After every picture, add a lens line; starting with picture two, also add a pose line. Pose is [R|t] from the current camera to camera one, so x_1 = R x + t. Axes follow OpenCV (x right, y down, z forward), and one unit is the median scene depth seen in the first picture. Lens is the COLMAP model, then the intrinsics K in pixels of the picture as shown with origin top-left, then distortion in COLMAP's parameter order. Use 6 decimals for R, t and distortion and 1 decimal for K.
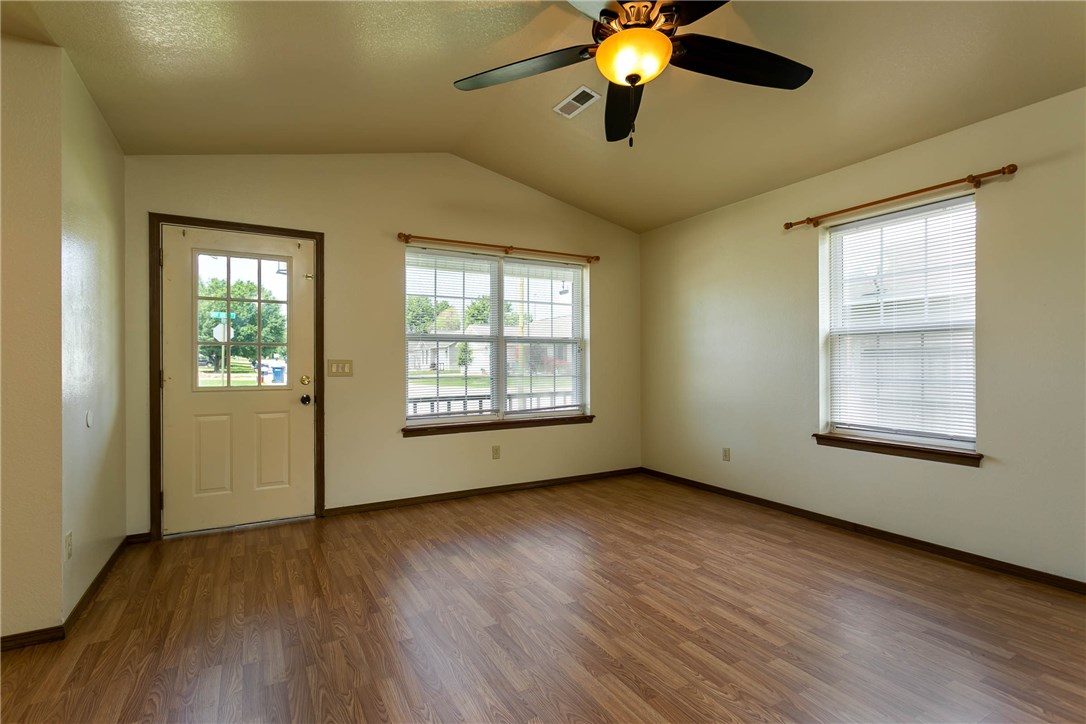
lens RADIAL K [[518.3, 0, 543.0], [0, 518.3, 362.0], [0, 0, 1]] dist [0.000504, 0.000171]
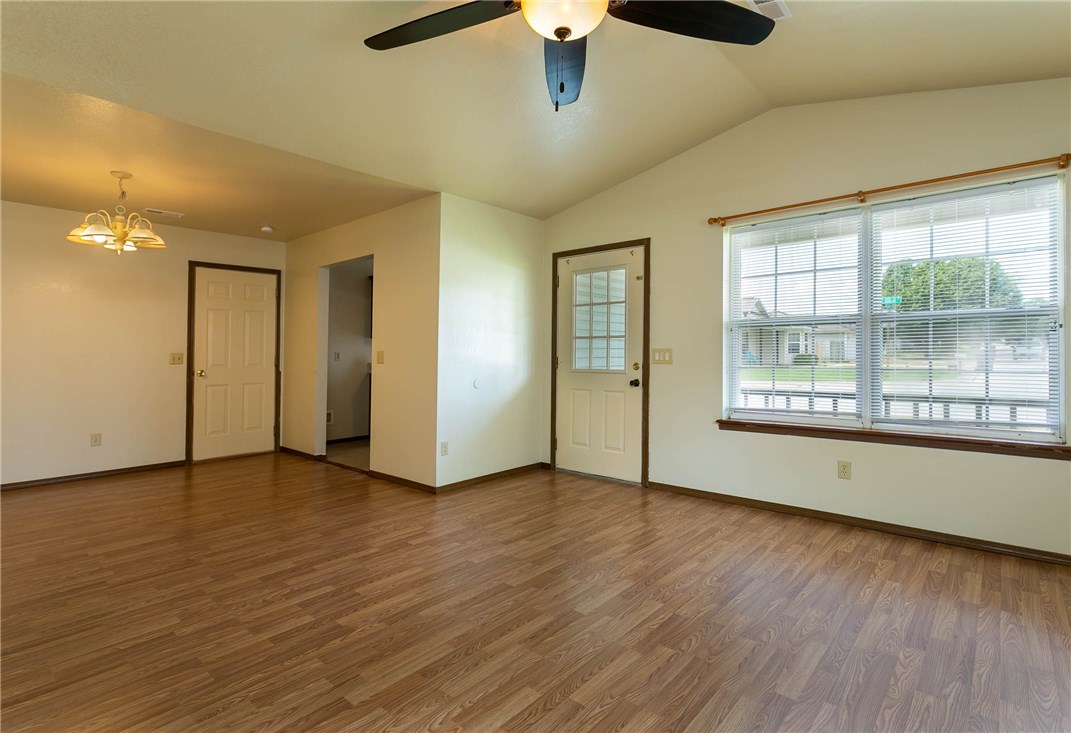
lens RADIAL K [[527.0, 0, 537.0], [0, 527.0, 339.1], [0, 0, 1]] dist [-0.000072, -0.000094]
pose [[0.317610, -0.021515, -0.947977, 0.579843], [0.007425, 0.999768, -0.020203, -0.003905], [0.948192, -0.000622, 0.317696, 0.390619]]
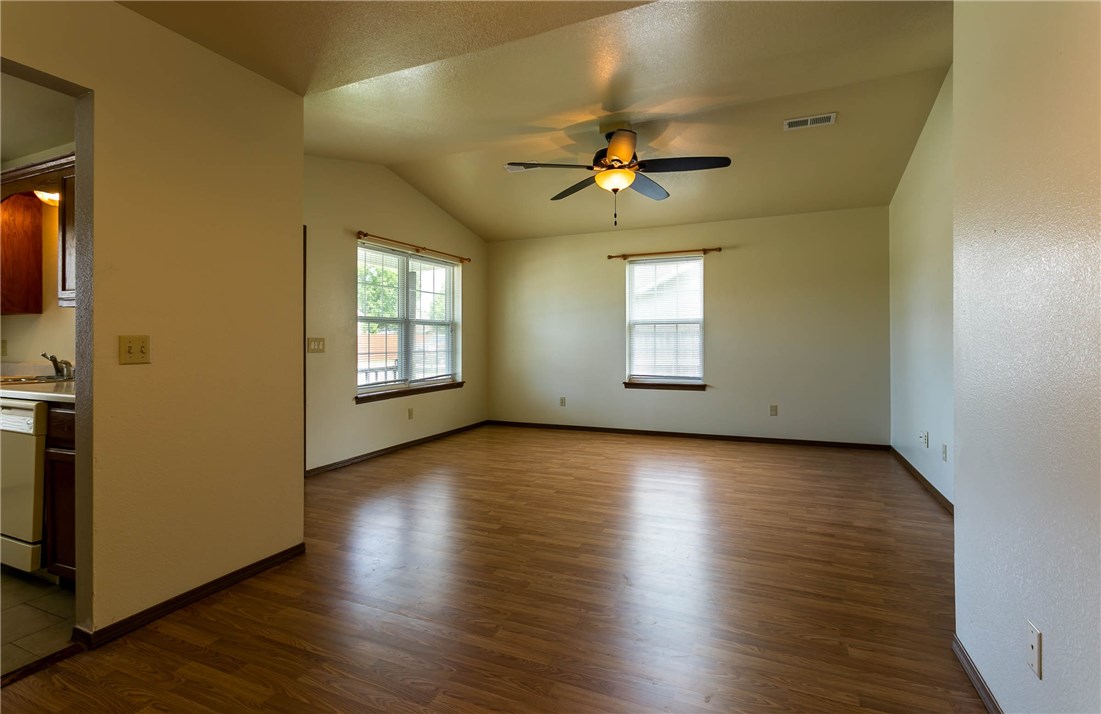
lens RADIAL K [[526.8, 0, 548.2], [0, 526.8, 338.6], [0, 0, 1]] dist [-0.001819, -0.000389]
pose [[0.807183, 0.000536, 0.590301, -0.656956], [0.002683, 0.999986, -0.004577, 0.003938], [-0.590295, 0.005279, 0.807171, -0.230666]]
